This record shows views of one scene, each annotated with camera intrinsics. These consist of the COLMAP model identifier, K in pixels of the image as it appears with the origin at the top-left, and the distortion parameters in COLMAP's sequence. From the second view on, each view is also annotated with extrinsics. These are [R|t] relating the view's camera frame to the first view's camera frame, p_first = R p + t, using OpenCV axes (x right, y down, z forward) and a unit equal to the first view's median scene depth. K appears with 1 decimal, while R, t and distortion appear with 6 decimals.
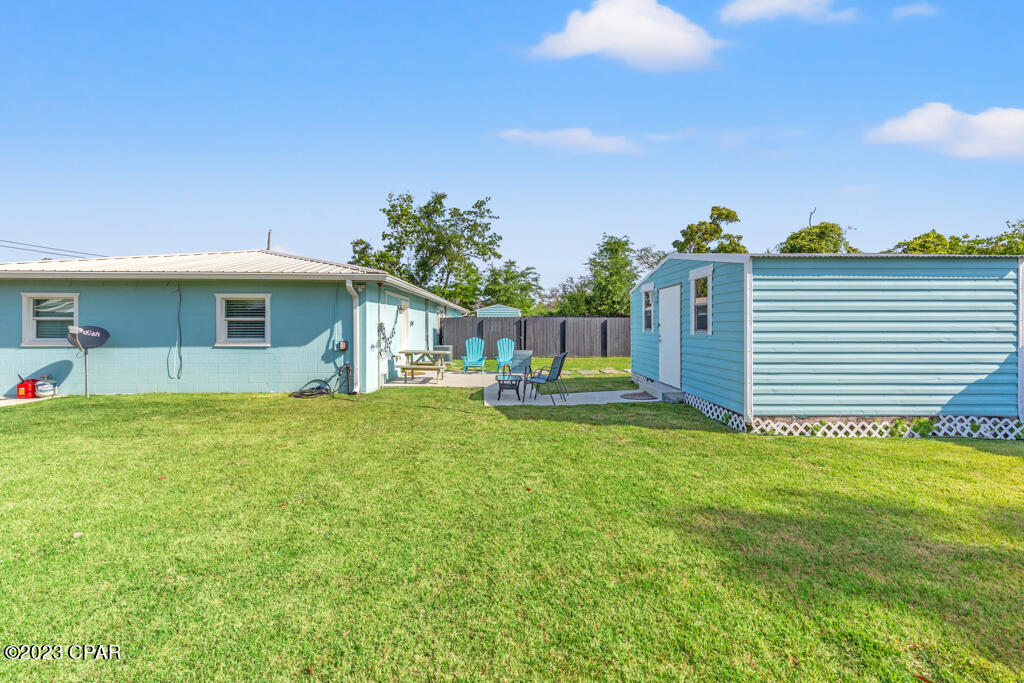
lens RADIAL K [[461.9, 0, 514.7], [0, 461.9, 325.8], [0, 0, 1]] dist [0.006926, -0.000023]
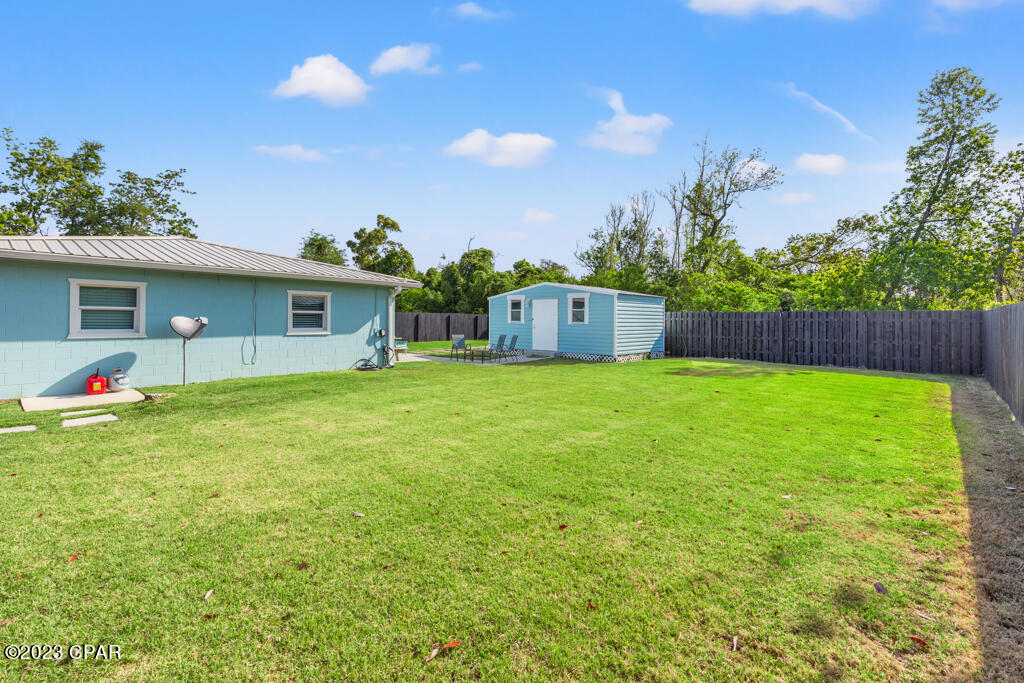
lens RADIAL K [[461.9, 0, 514.7], [0, 461.9, 325.8], [0, 0, 1]] dist [0.006926, -0.000023]
pose [[0.681000, -0.005400, 0.732264, -1.121105], [-0.006953, 0.999880, 0.013840, 0.001007], [-0.732251, -0.014516, 0.680880, -0.224446]]
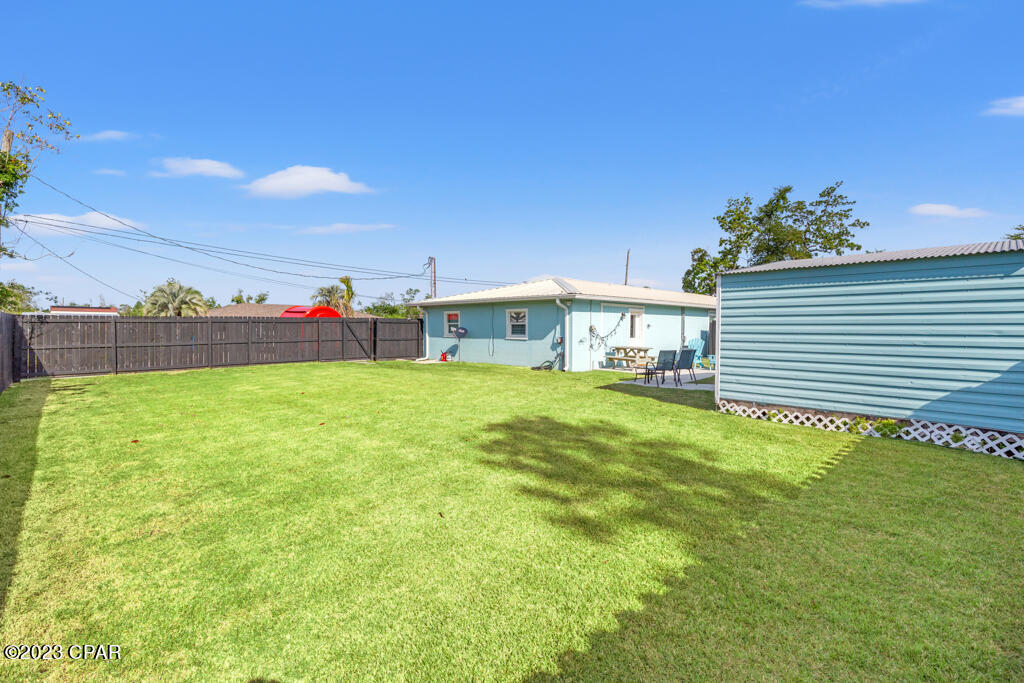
lens RADIAL K [[461.9, 0, 514.7], [0, 461.9, 325.8], [0, 0, 1]] dist [0.006926, -0.000023]
pose [[0.679768, -0.000072, -0.733428, 0.685456], [-0.004337, 0.999982, -0.004117, 0.001199], [0.733415, 0.005980, 0.679755, -0.183551]]
